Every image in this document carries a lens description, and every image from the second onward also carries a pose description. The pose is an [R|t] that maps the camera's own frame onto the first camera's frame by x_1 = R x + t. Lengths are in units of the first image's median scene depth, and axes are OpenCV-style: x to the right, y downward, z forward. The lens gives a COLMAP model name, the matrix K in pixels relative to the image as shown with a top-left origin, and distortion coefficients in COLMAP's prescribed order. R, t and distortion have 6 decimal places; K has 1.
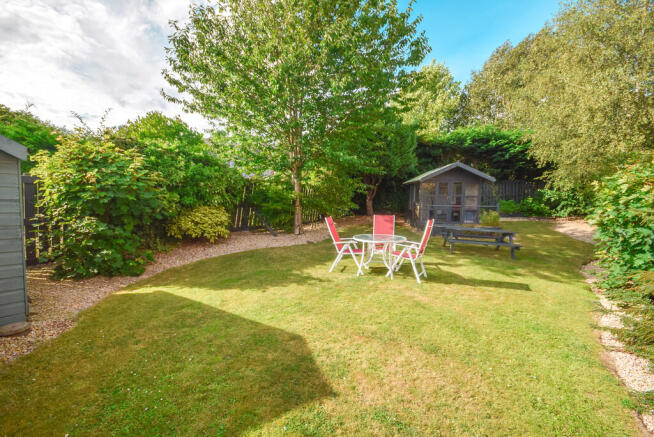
lens RADIAL K [[291.7, 0, 327.0], [0, 291.7, 218.5], [0, 0, 1]] dist [-0.003672, -0.000139]
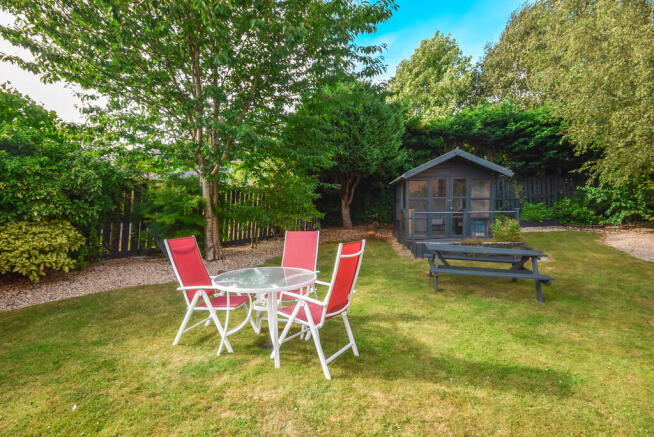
lens RADIAL K [[332.4, 0, 327.0], [0, 332.4, 218.5], [0, 0, 1]] dist [0.002429, 0.000094]
pose [[0.999560, -0.022555, -0.019280, 0.135763], [0.021805, 0.999030, -0.038266, -0.004815], [0.020124, 0.037829, 0.999082, 0.188762]]
